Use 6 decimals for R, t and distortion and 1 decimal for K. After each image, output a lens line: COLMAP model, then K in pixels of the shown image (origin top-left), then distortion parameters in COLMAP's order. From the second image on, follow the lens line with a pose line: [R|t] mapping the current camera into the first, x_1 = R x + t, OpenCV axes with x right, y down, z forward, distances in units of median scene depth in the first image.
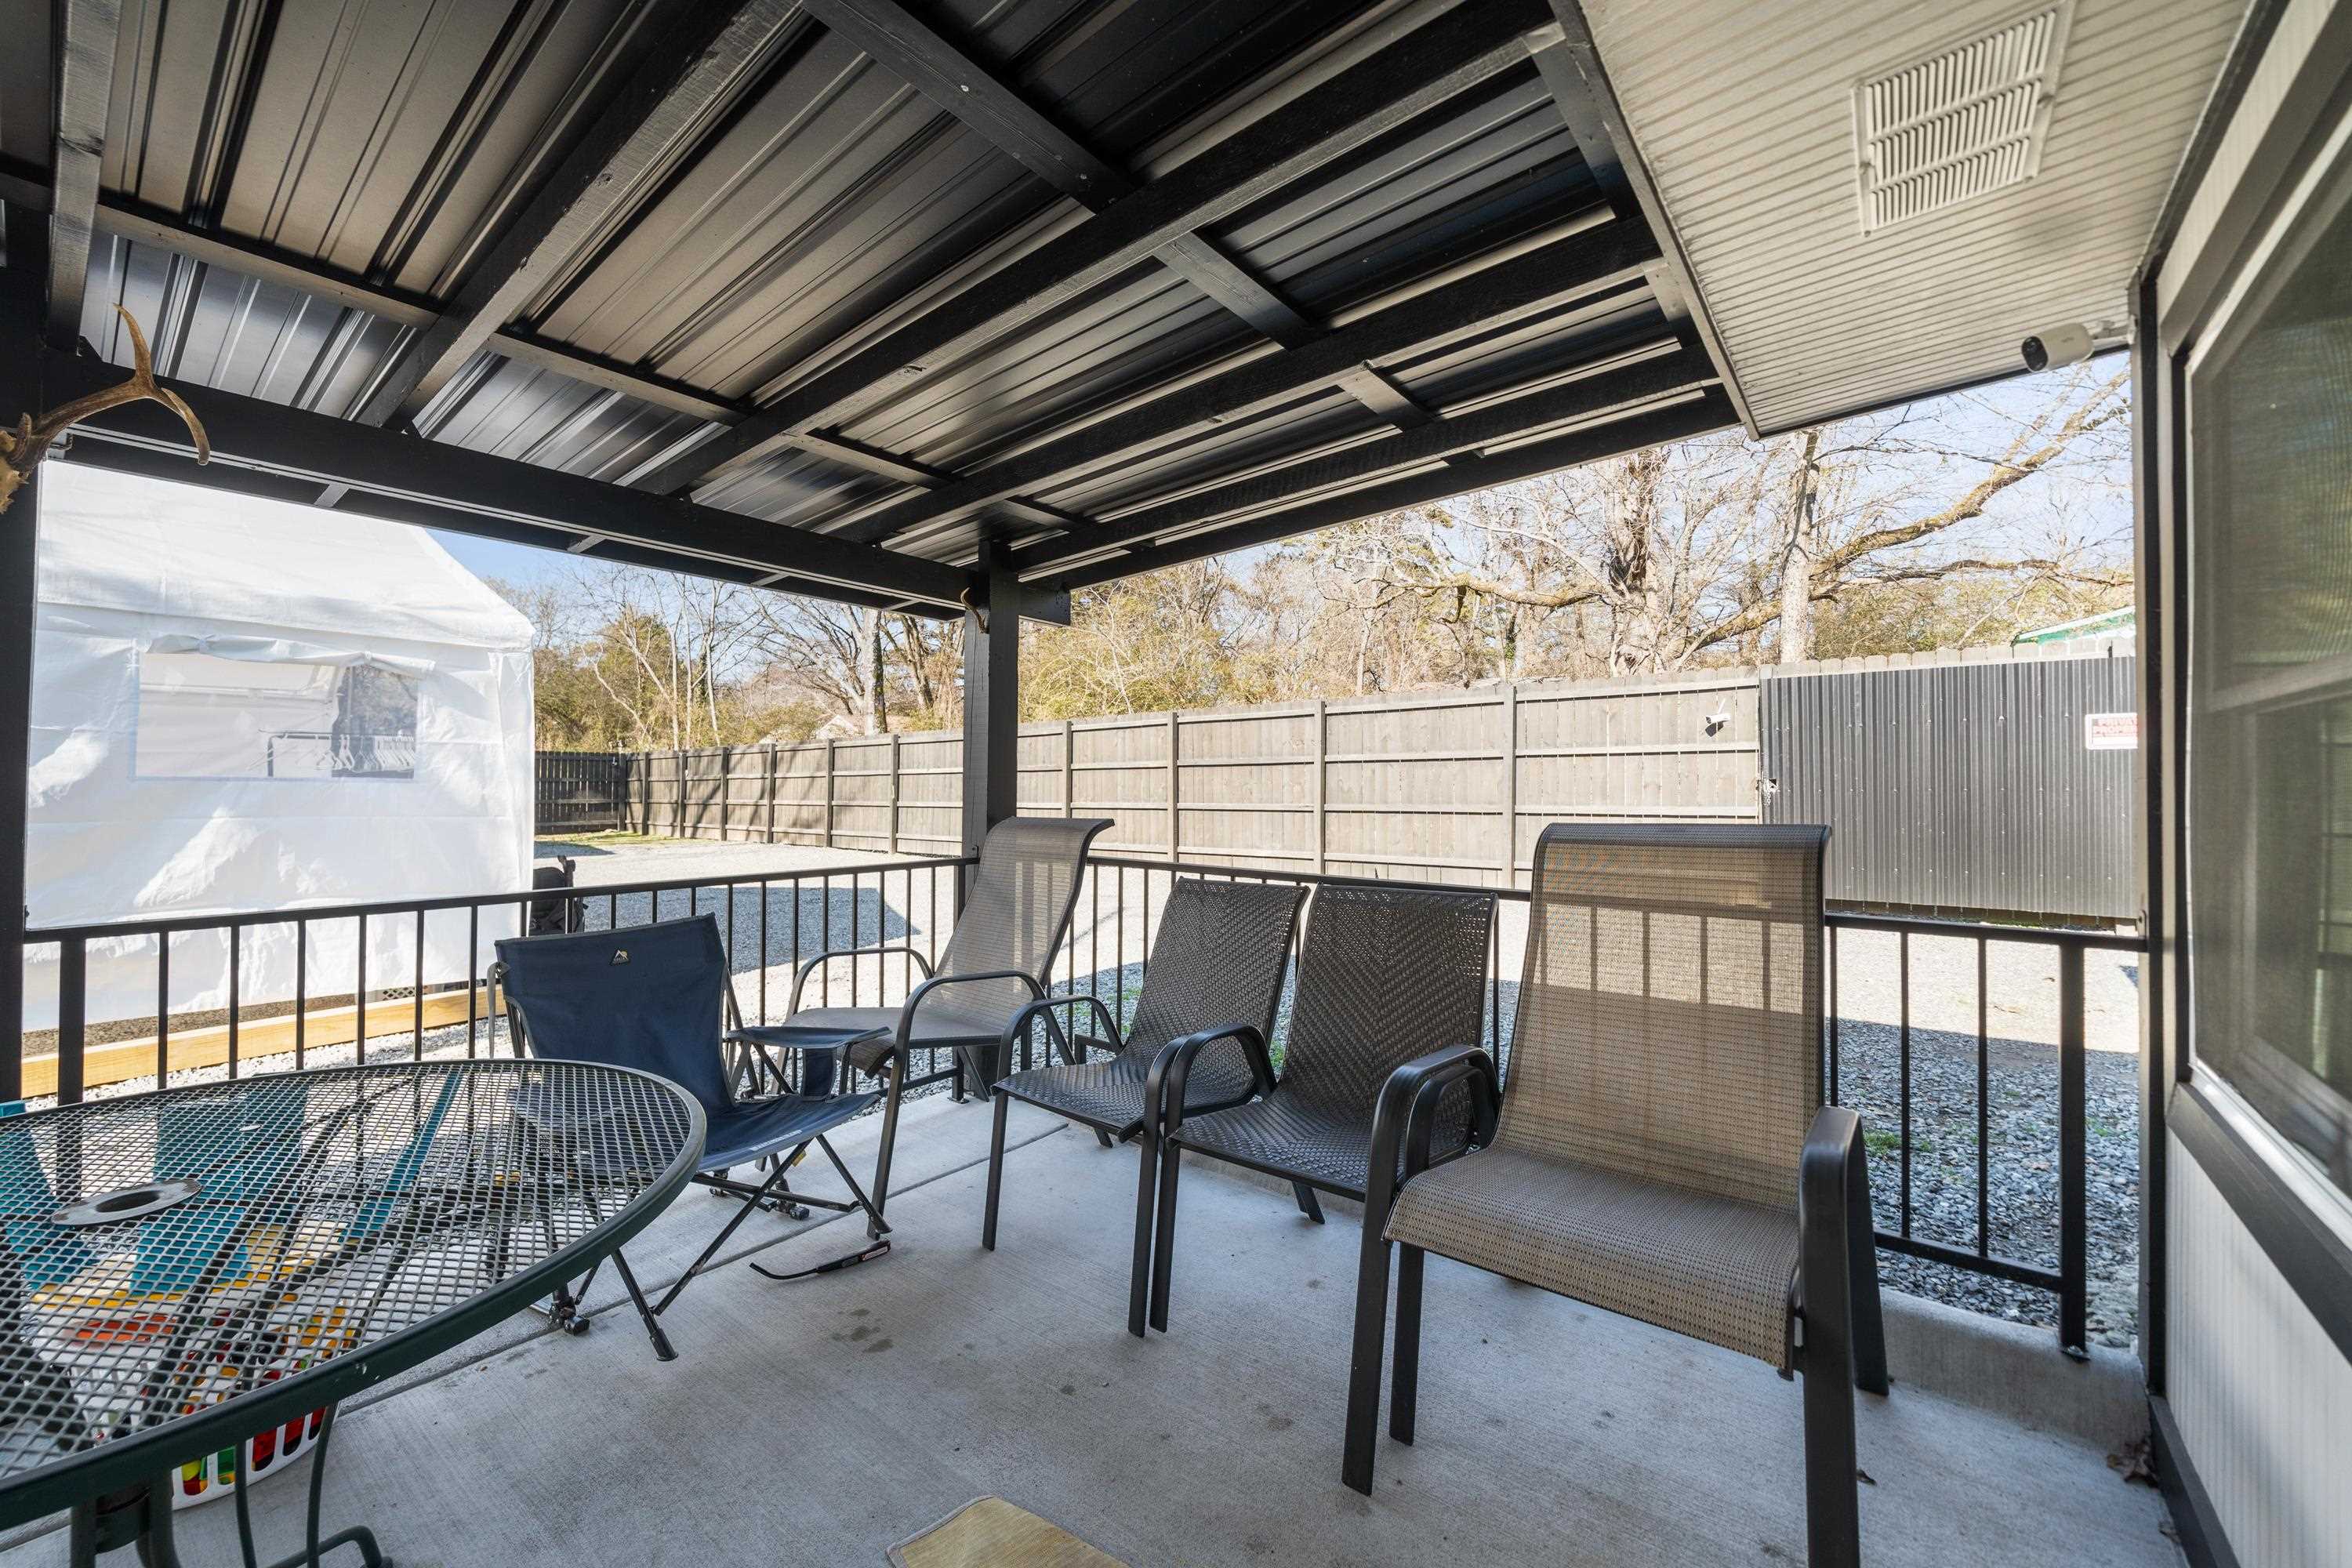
lens RADIAL K [[834.4, 0, 1177.8], [0, 834.4, 817.4], [0, 0, 1]] dist [-0.000833, -0.000087]
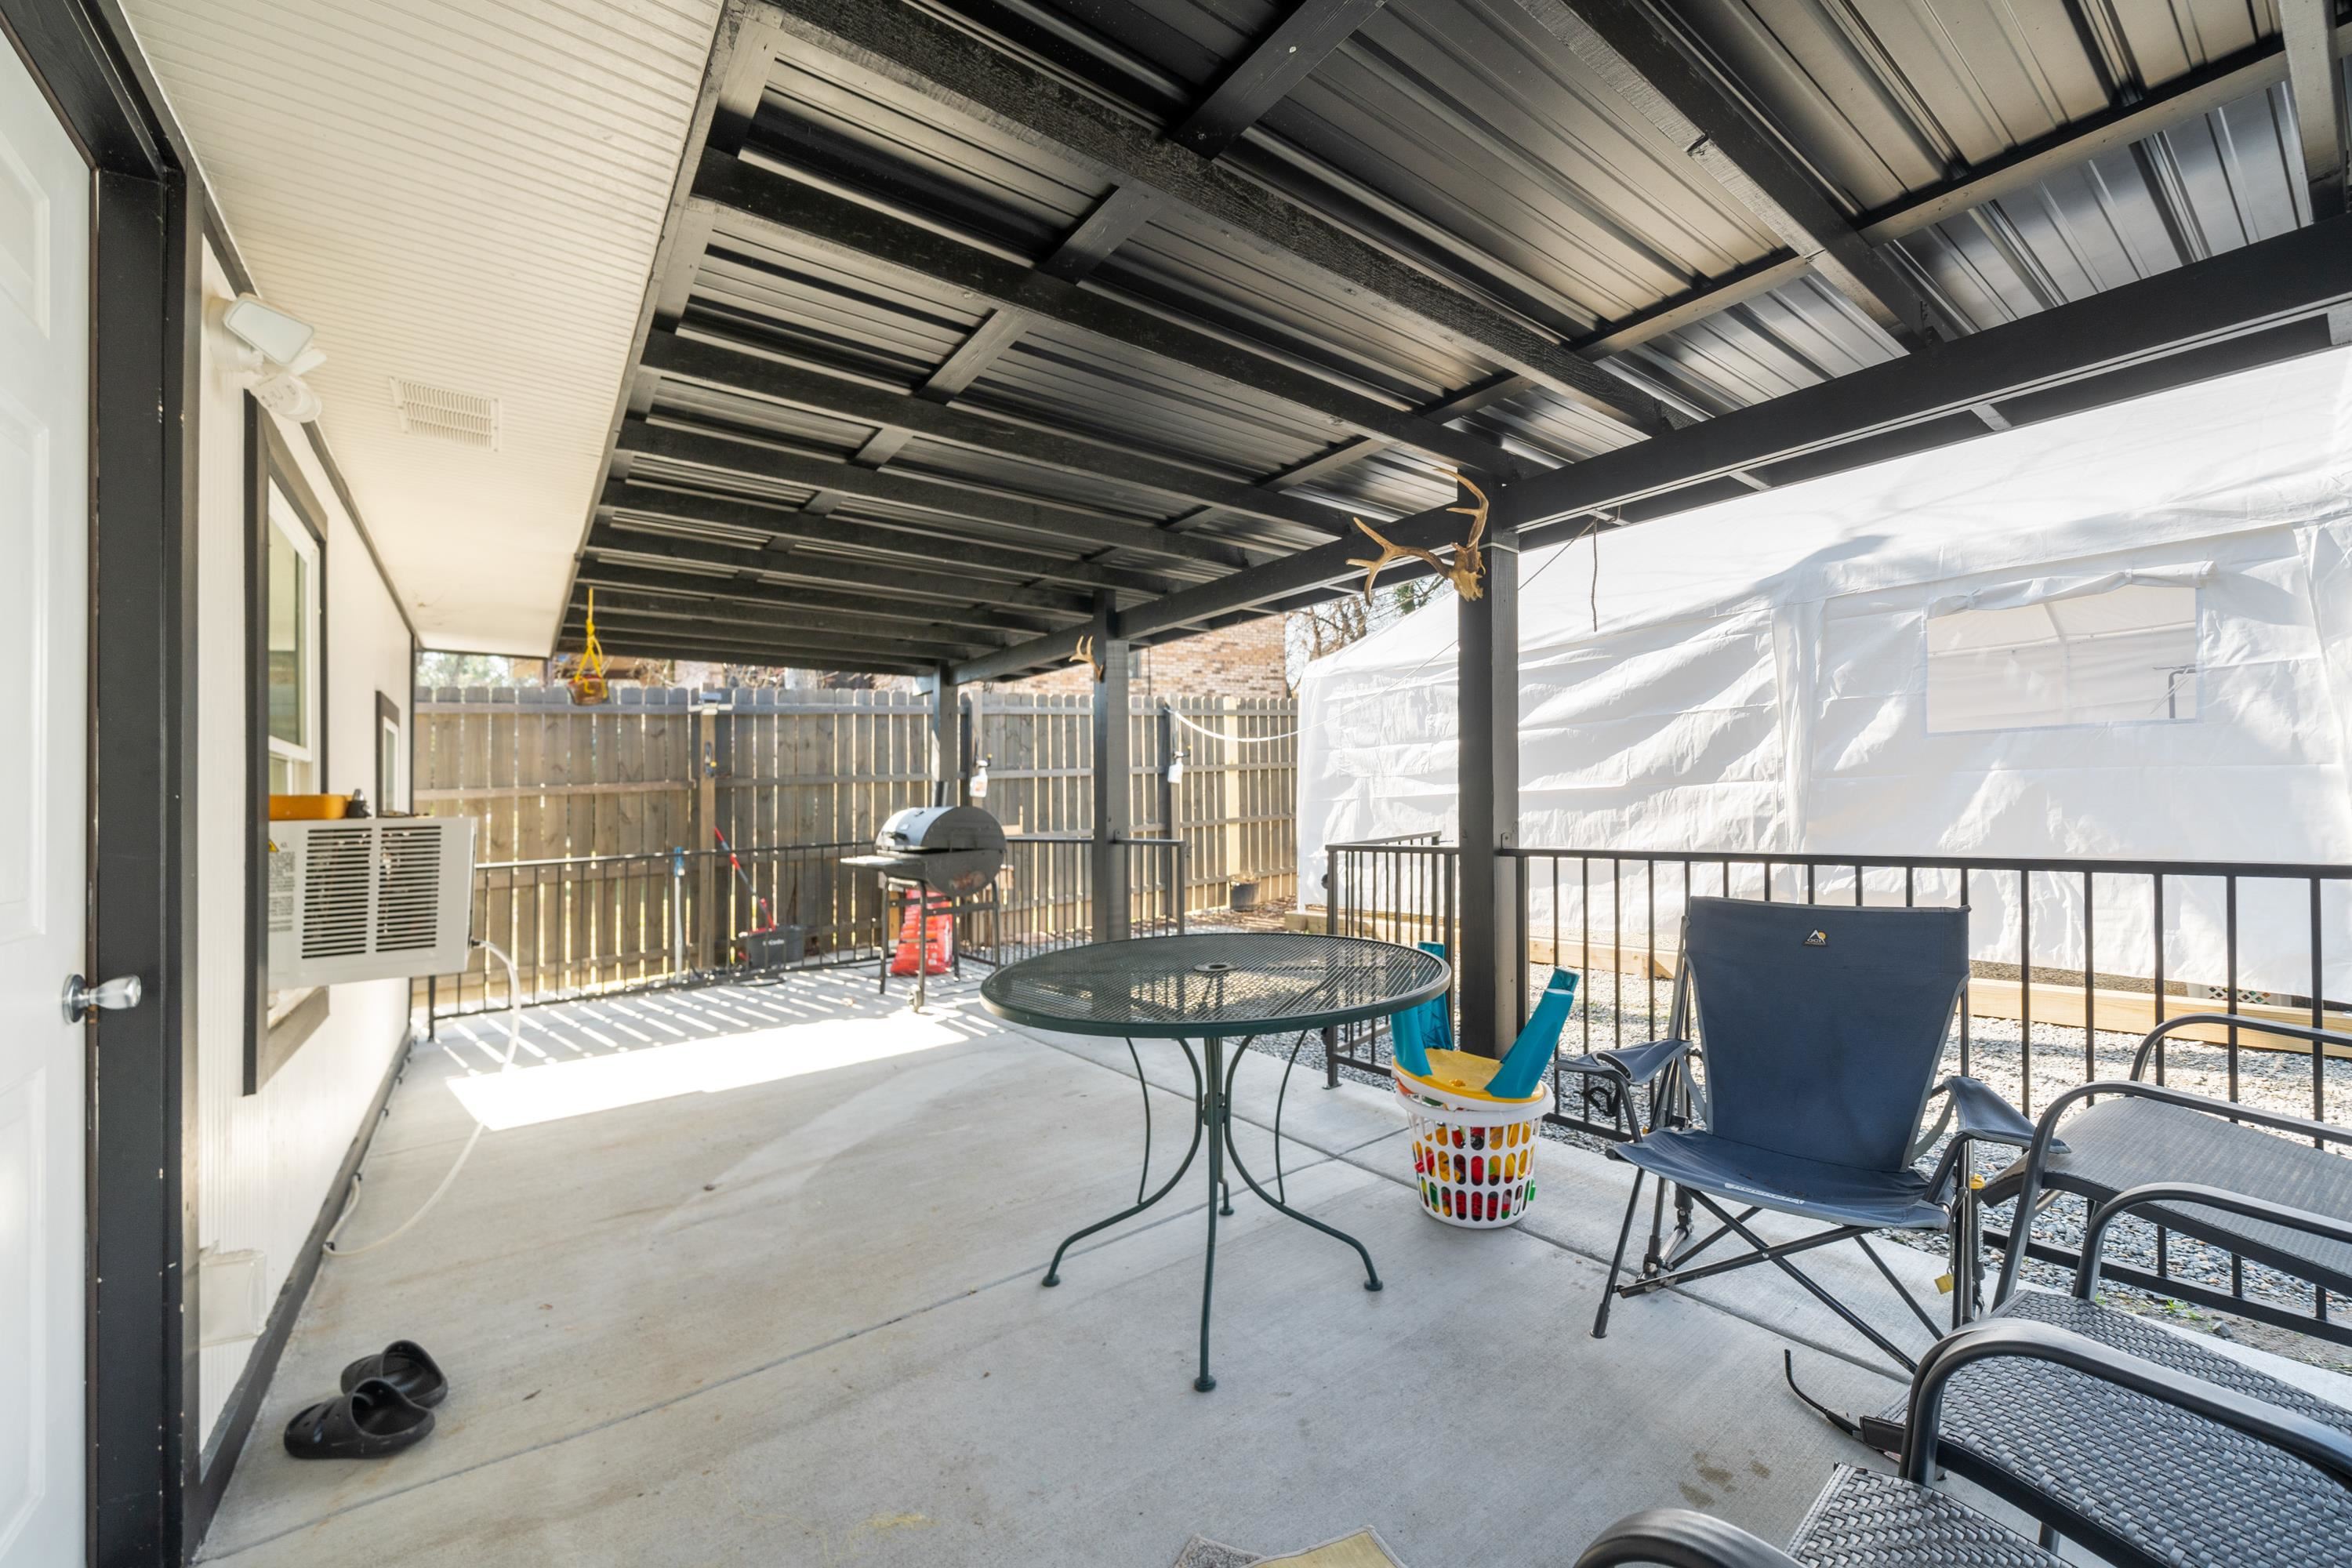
lens RADIAL K [[1024.8, 0, 1176.0], [0, 1024.8, 784.0], [0, 0, 1]] dist [-0.000654, -0.000020]
pose [[-0.242443, 0.005799, -0.970148, 0.276870], [0.015820, 0.999873, 0.002023, -0.001015], [0.970037, -0.014857, -0.242504, 0.347549]]
